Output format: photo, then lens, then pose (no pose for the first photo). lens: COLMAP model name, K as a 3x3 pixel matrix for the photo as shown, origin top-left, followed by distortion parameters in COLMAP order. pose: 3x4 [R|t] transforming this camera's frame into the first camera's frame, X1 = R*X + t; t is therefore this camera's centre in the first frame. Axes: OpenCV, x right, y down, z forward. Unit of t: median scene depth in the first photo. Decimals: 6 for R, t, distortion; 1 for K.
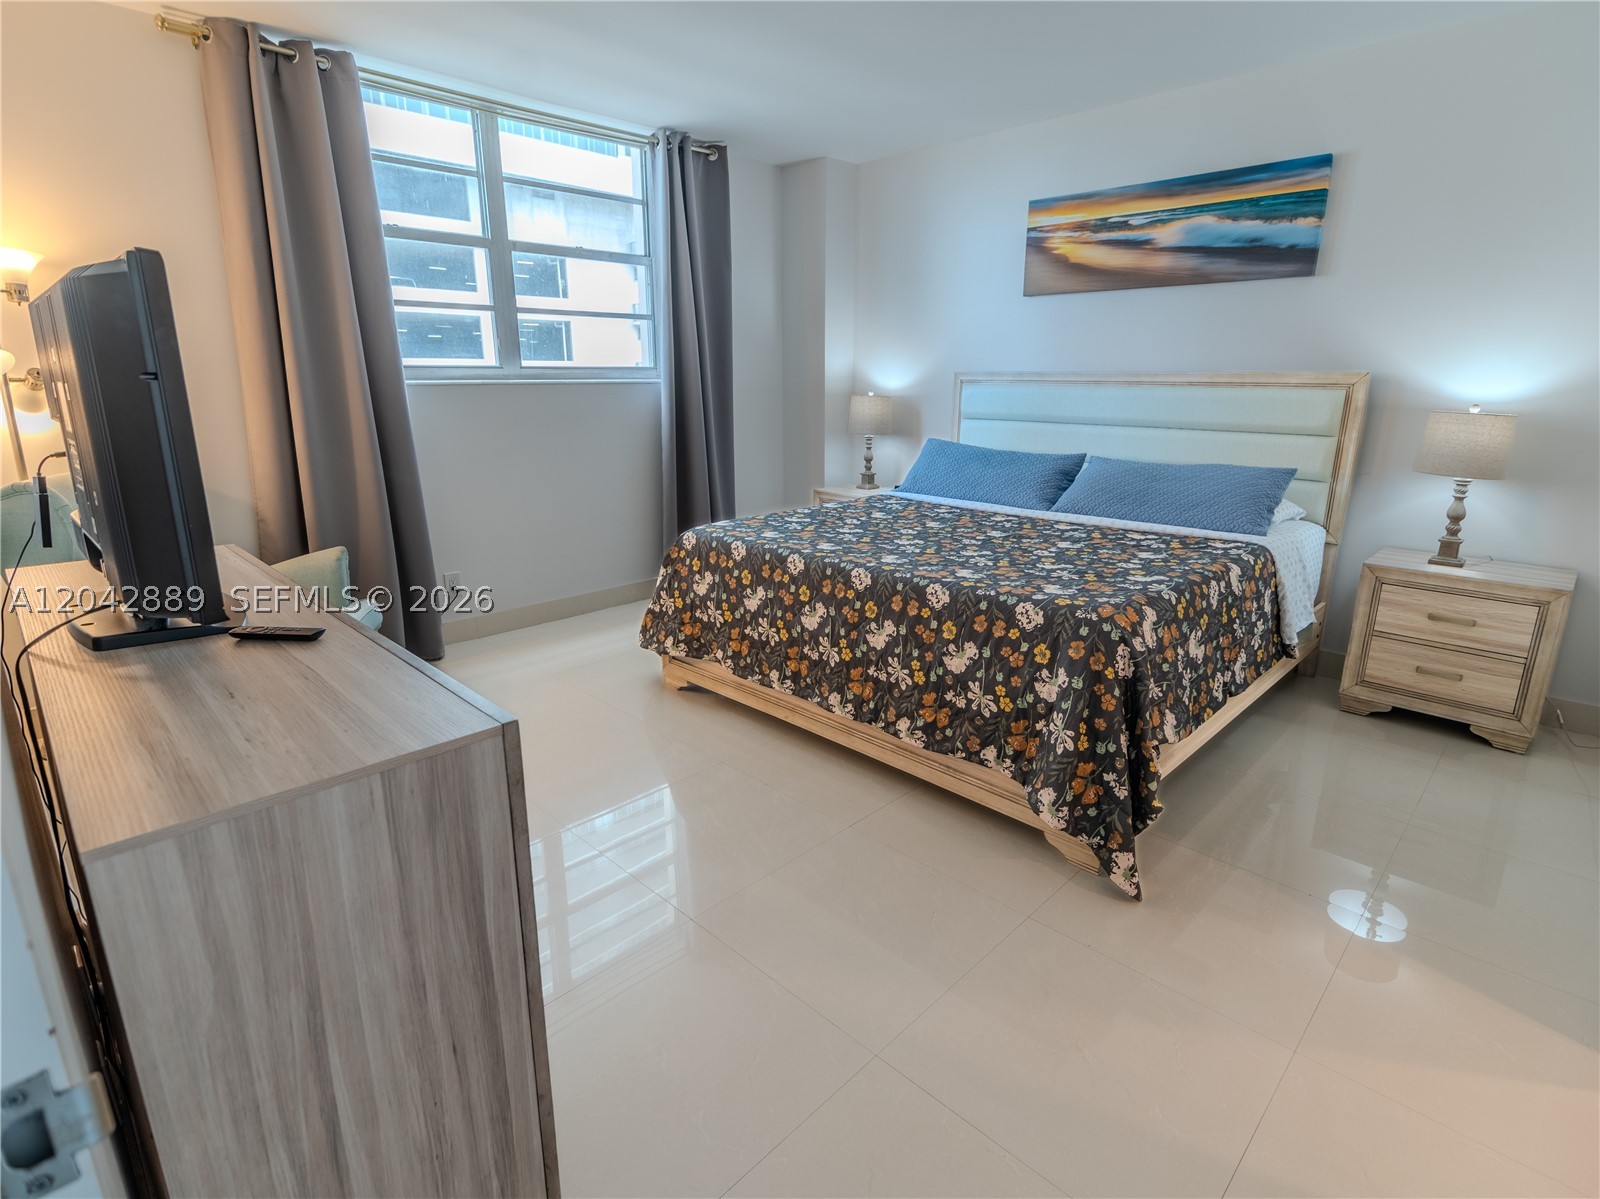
lens RADIAL K [[832.4, 0, 835.7], [0, 832.4, 600.3], [0, 0, 1]] dist [0.024163, -0.016743]
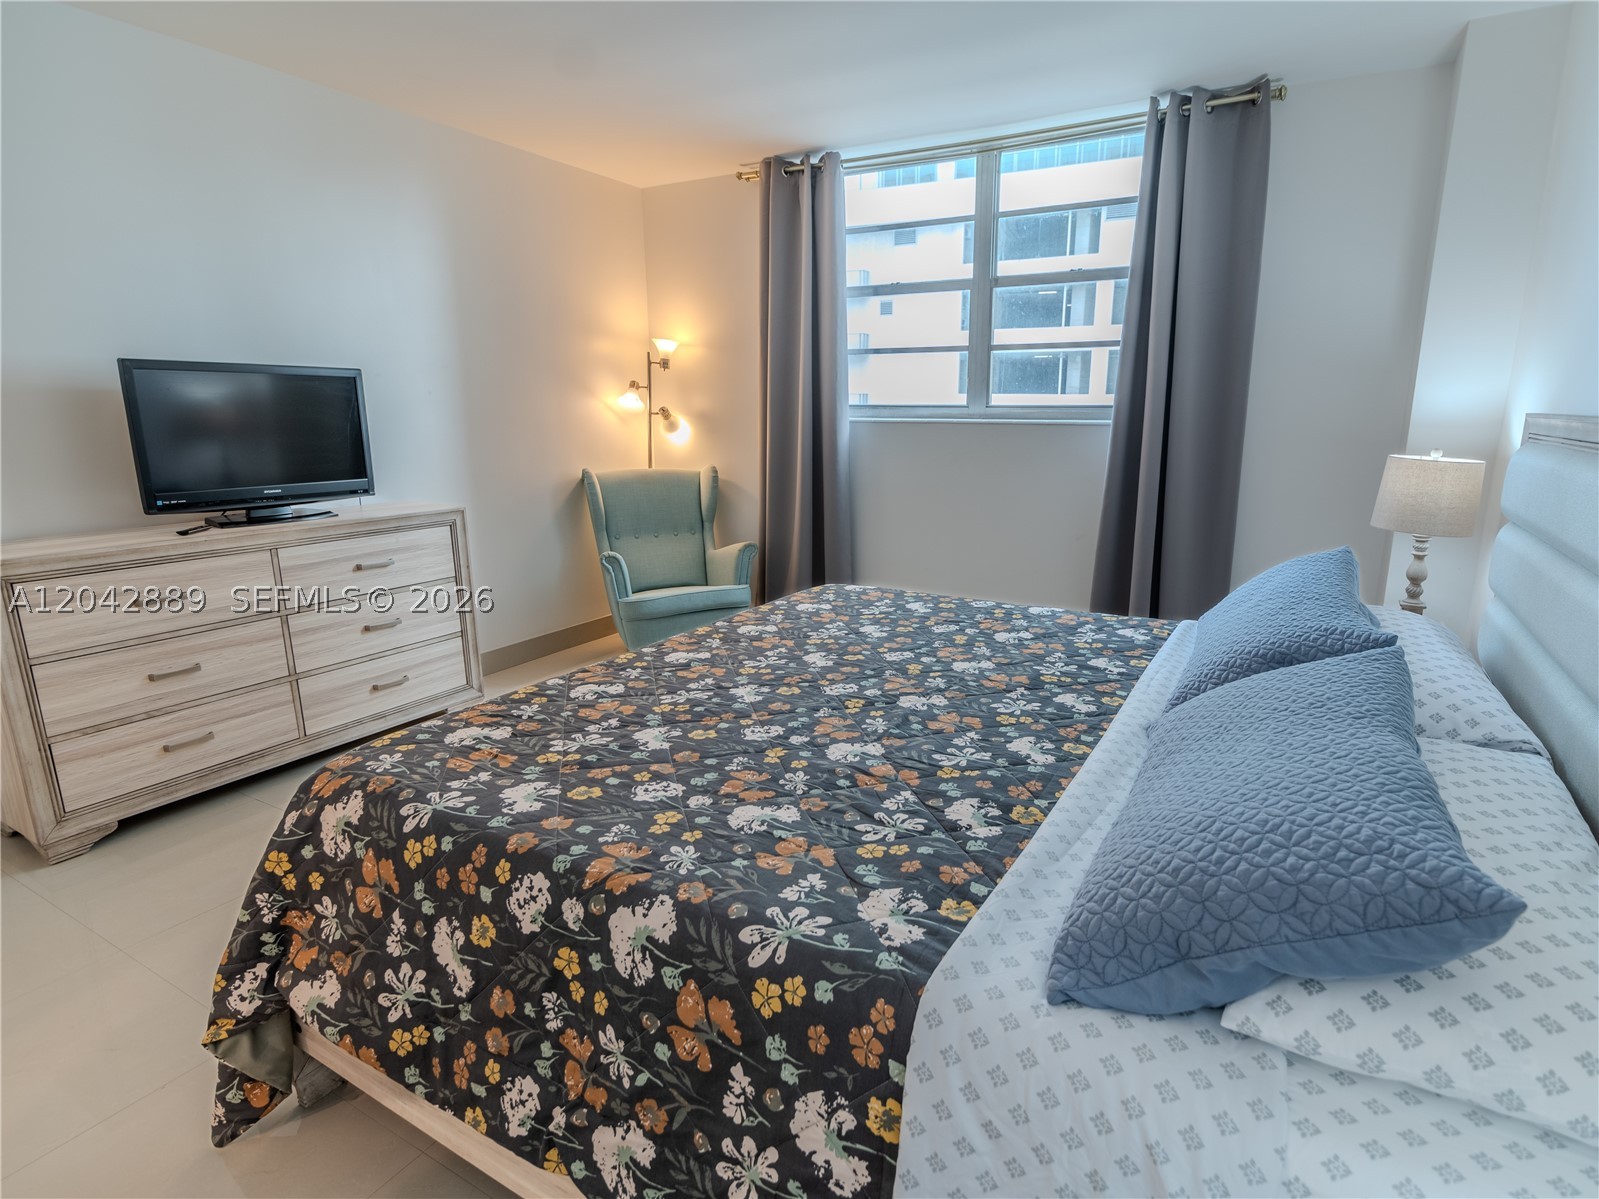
lens RADIAL K [[831.9, 0, 835.2], [0, 831.9, 600.3], [0, 0, 1]] dist [0.024163, -0.016743]
pose [[0.234616, 0.221532, -0.946509, 0.724788], [-0.262178, 0.952024, 0.157836, -0.226776], [0.936065, 0.211123, 0.281441, 0.809588]]
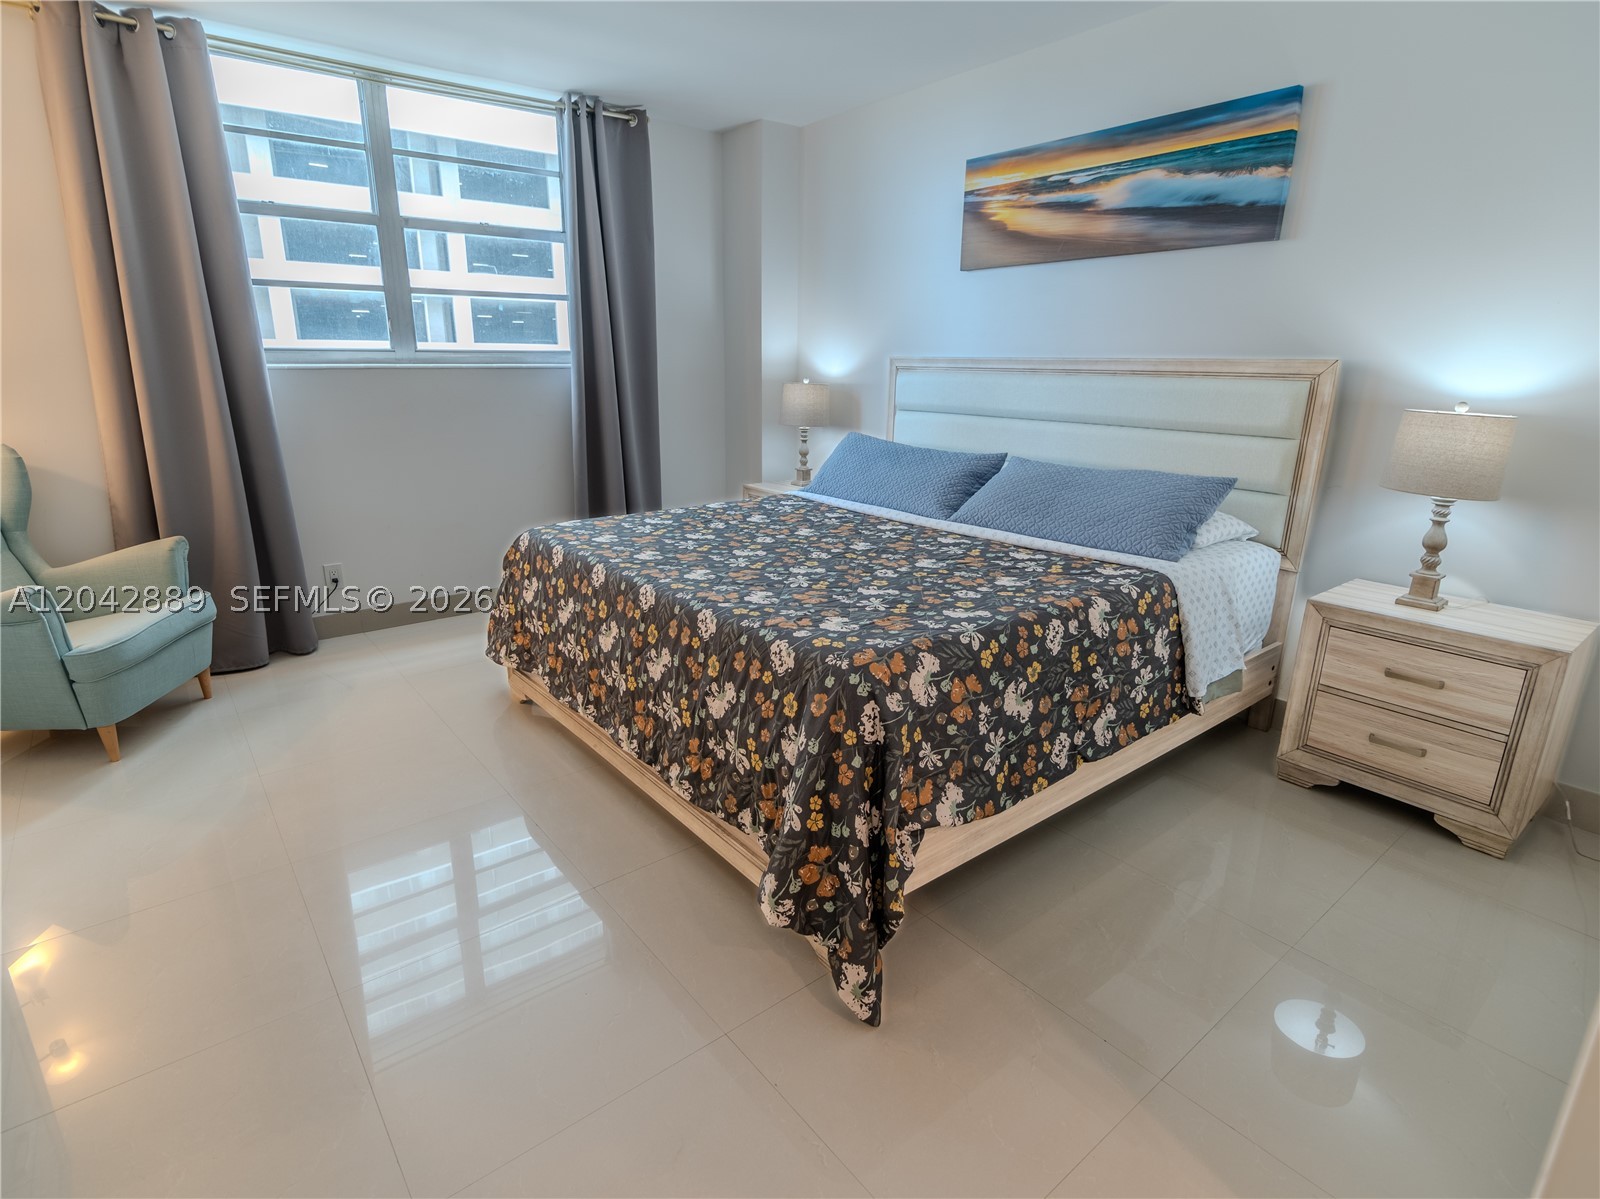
lens RADIAL K [[838.8, 0, 800.0], [0, 838.8, 599.5], [0, 0, 1]] dist [0.022127, -0.014388]
pose [[0.989543, 0.042975, -0.137687, 0.266850], [-0.041135, 0.999023, 0.016182, -0.038268], [0.138248, -0.010350, 0.990344, 0.139418]]
